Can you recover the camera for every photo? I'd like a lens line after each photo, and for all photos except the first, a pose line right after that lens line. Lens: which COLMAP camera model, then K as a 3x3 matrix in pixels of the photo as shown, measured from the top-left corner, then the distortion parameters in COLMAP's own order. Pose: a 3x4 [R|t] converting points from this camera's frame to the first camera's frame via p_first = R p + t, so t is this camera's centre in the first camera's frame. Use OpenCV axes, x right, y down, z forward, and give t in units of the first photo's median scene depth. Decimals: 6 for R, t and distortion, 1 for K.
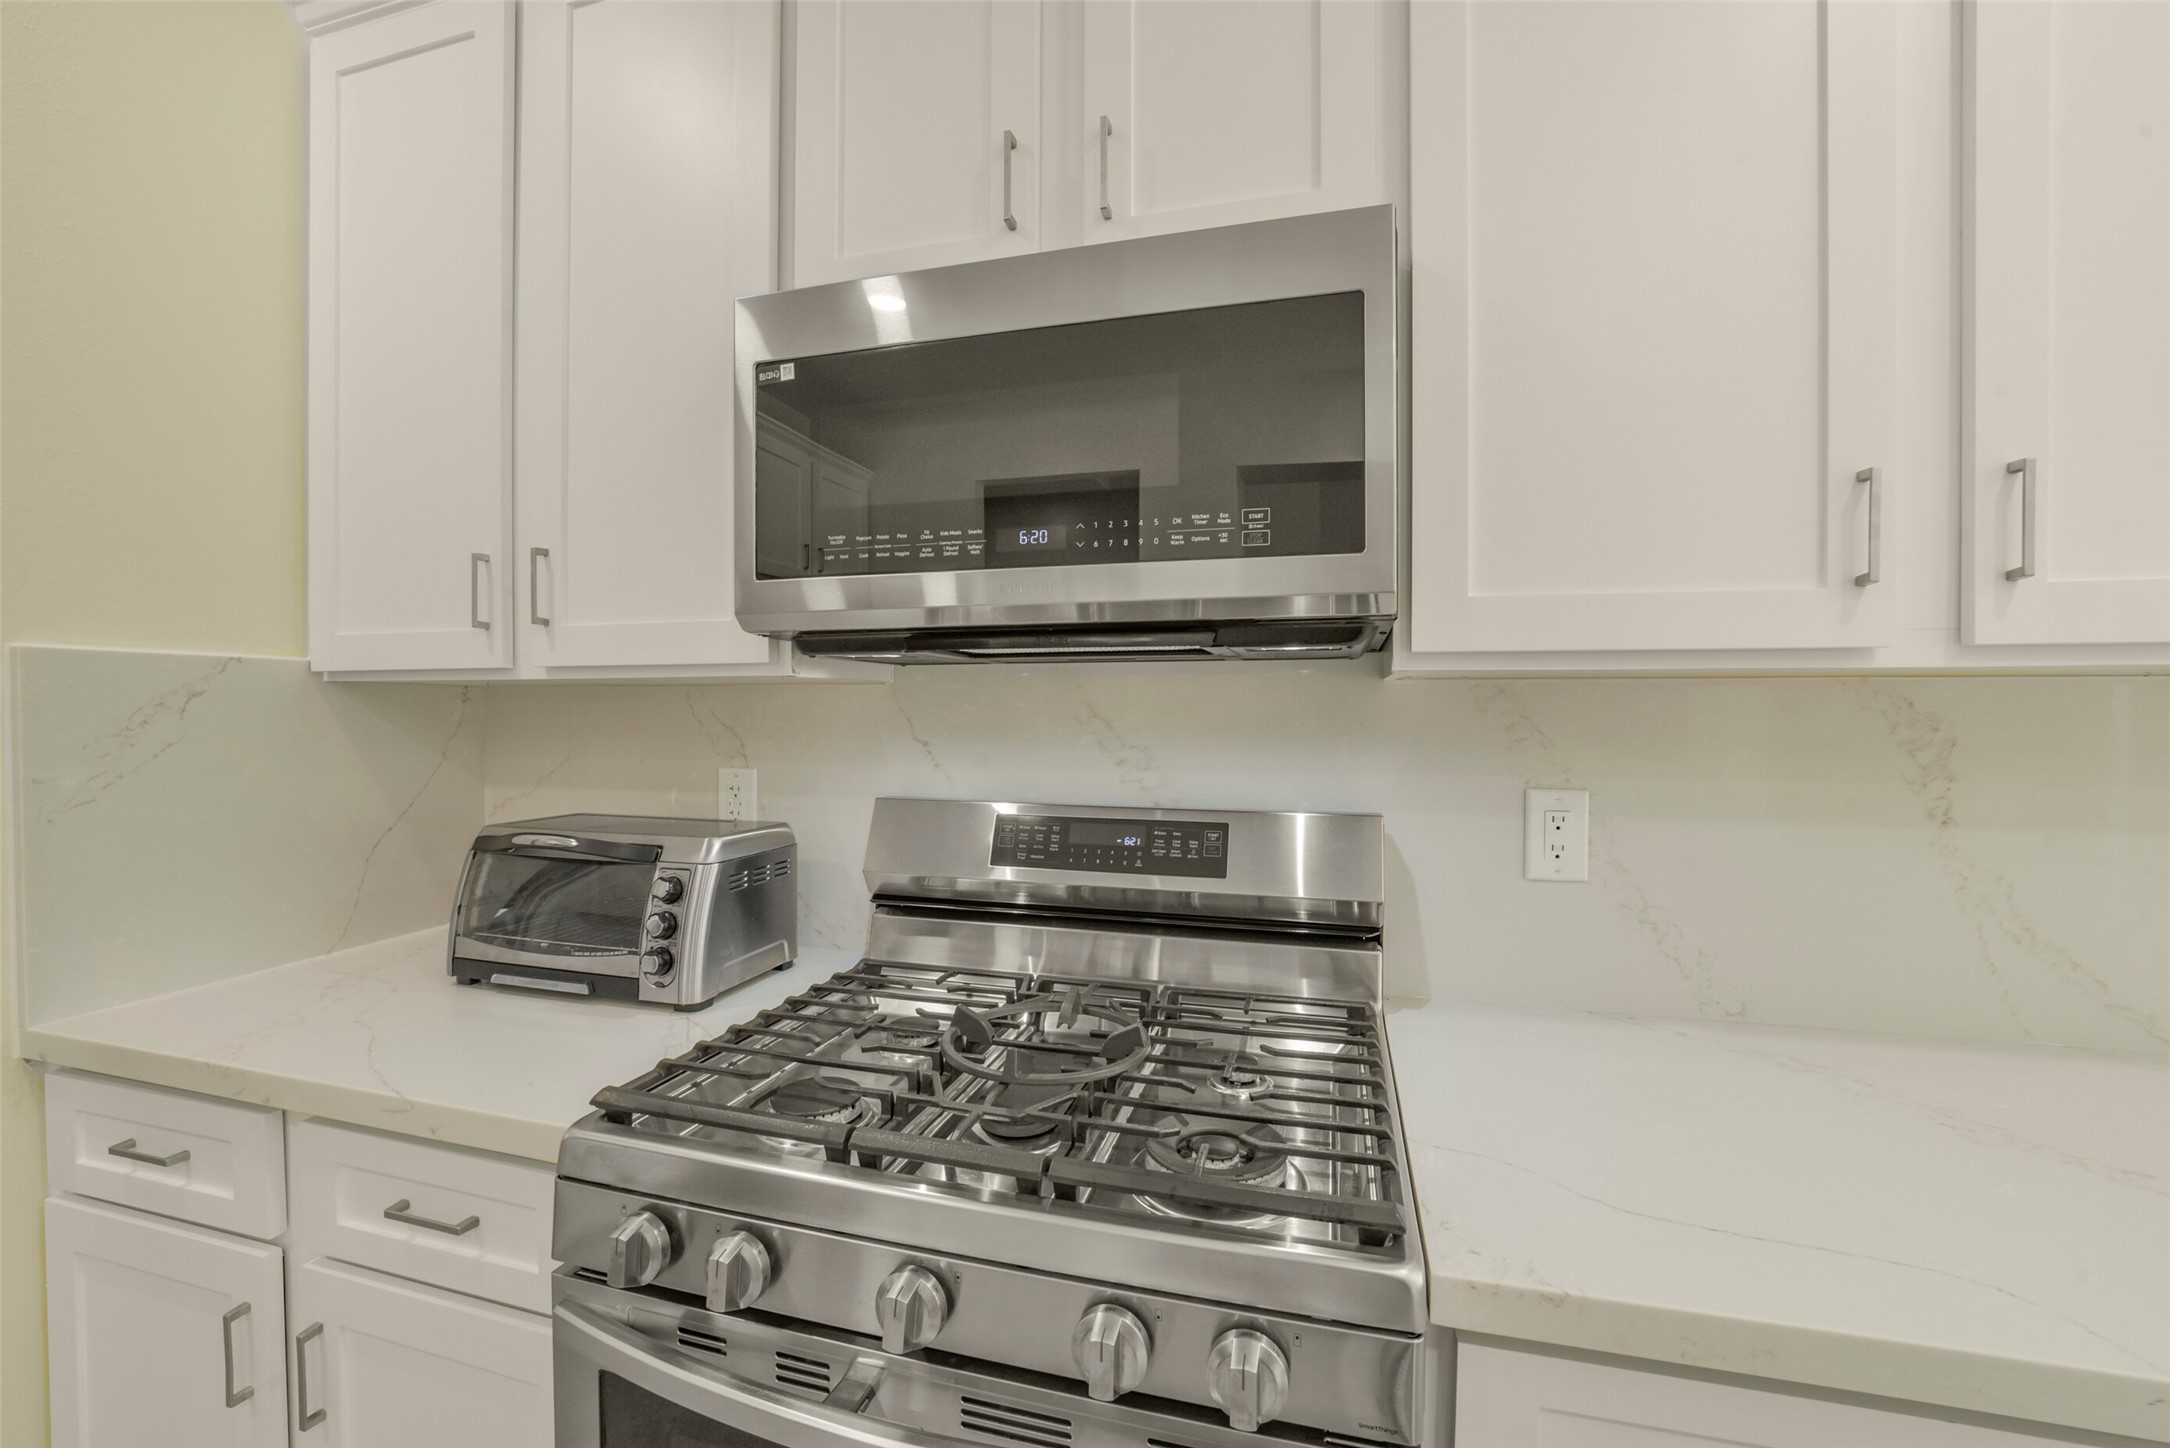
lens RADIAL K [[866.4, 0, 1094.0], [0, 866.4, 715.9], [0, 0, 1]] dist [-0.032316, 0.007148]
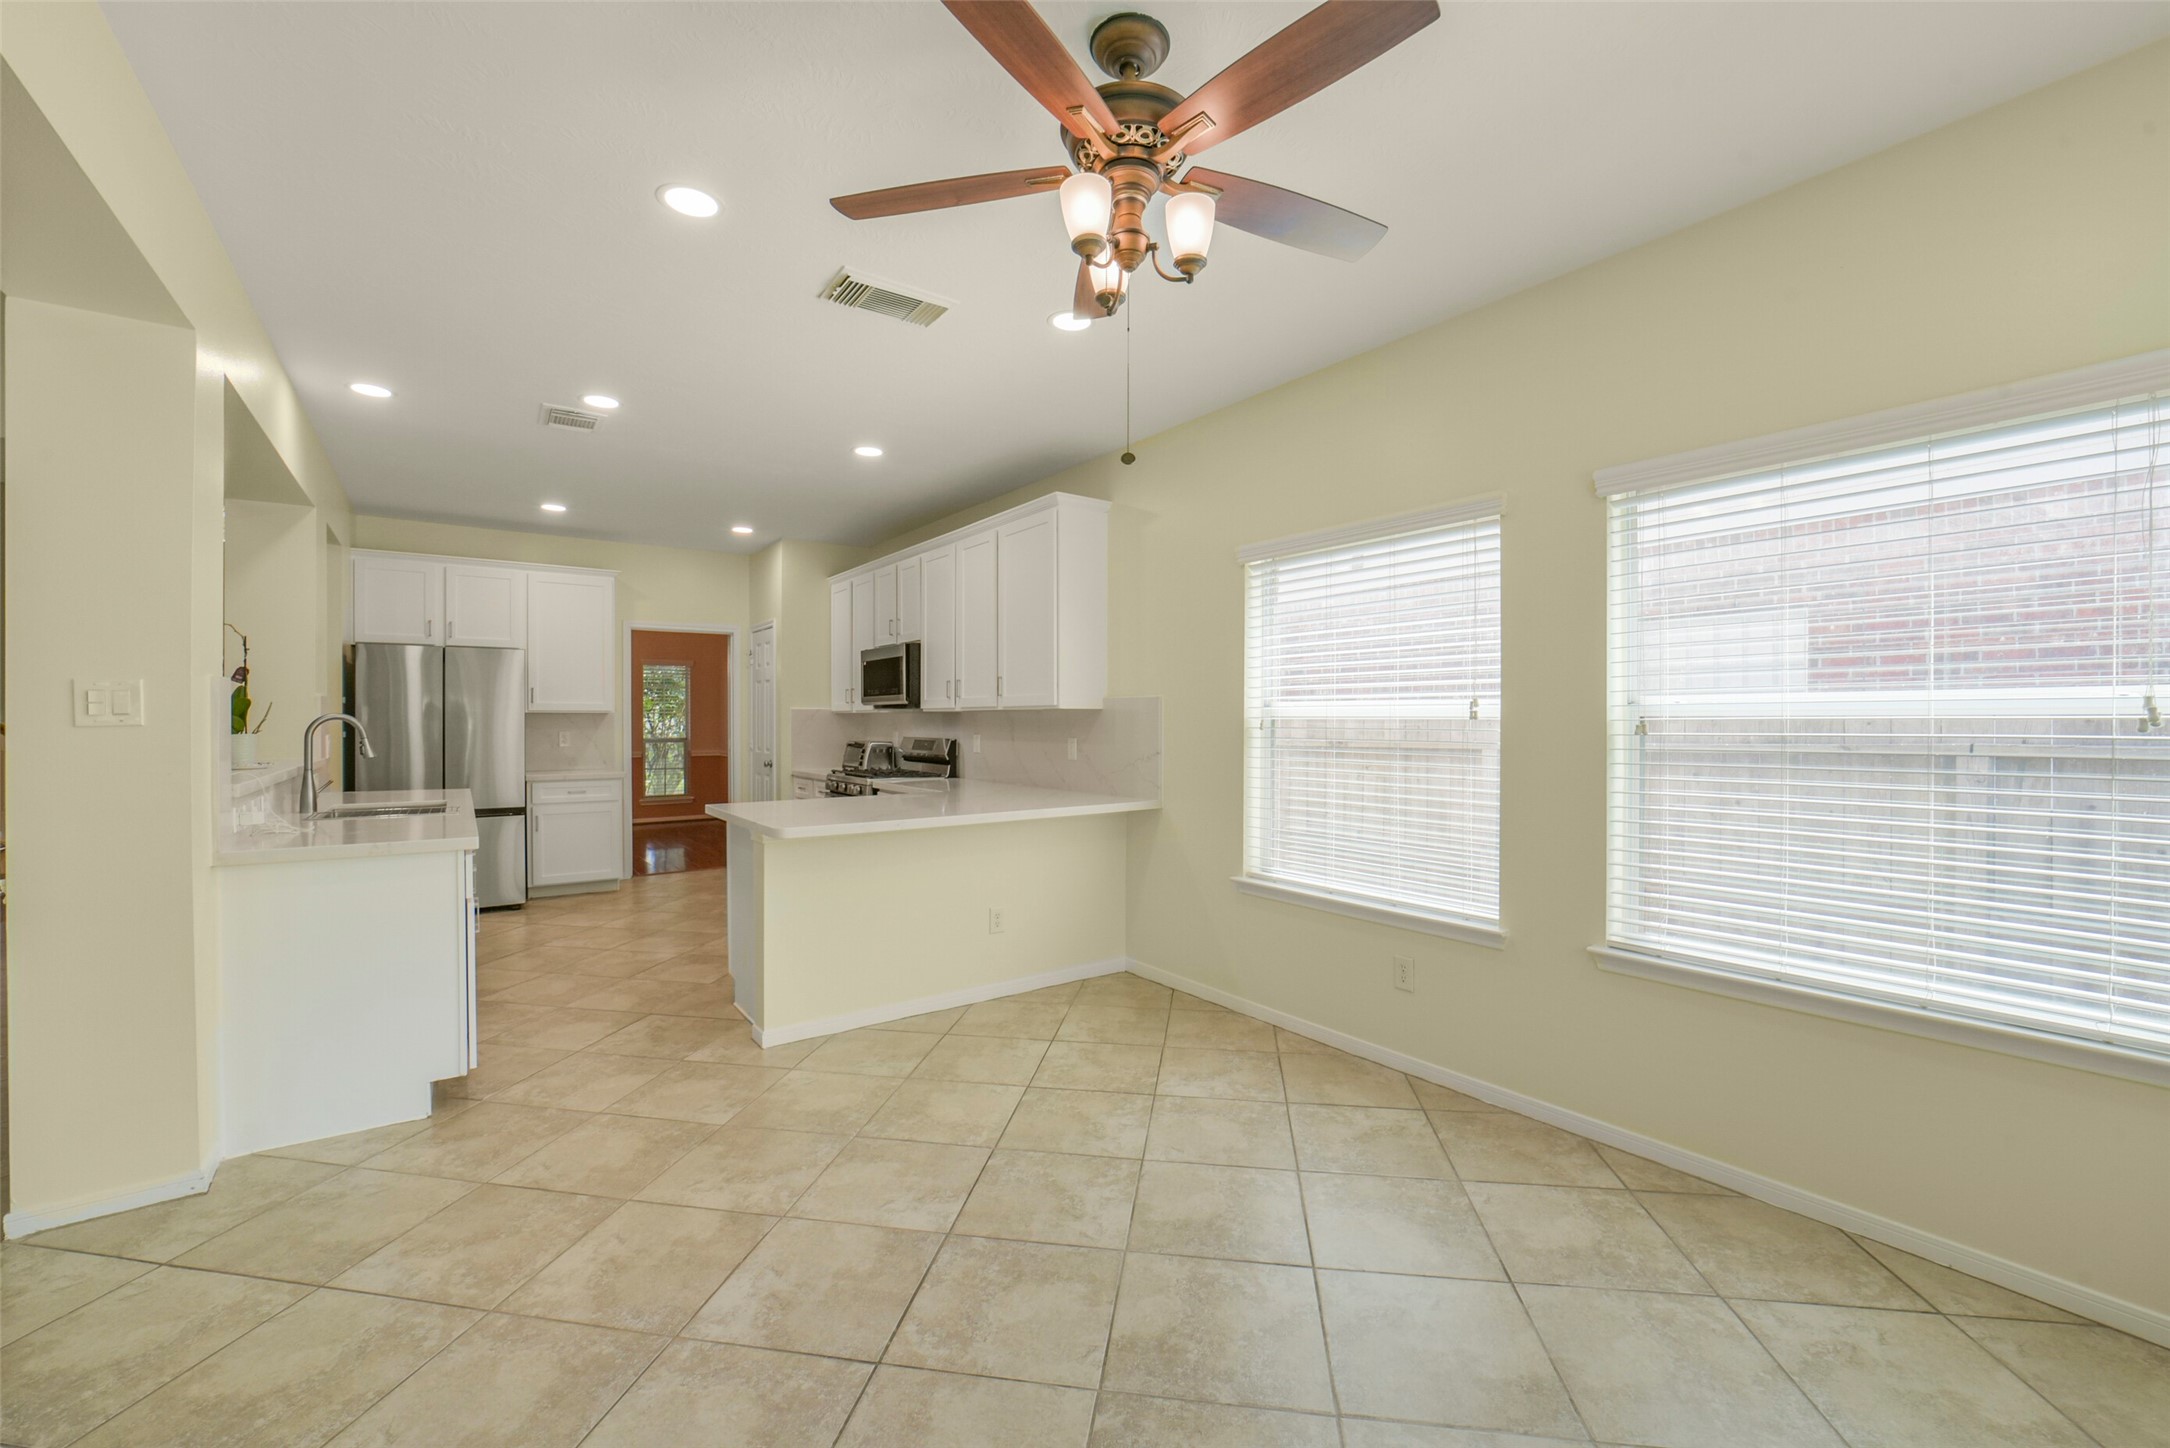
lens RADIAL K [[866.4, 0, 1079.6], [0, 866.4, 722.5], [0, 0, 1]] dist [-0.032316, 0.007148]
pose [[0.781806, -0.000311, -0.623522, 4.112673], [-0.009599, 0.999875, -0.012535, 0.076464], [0.623448, 0.015785, 0.781706, -2.514059]]
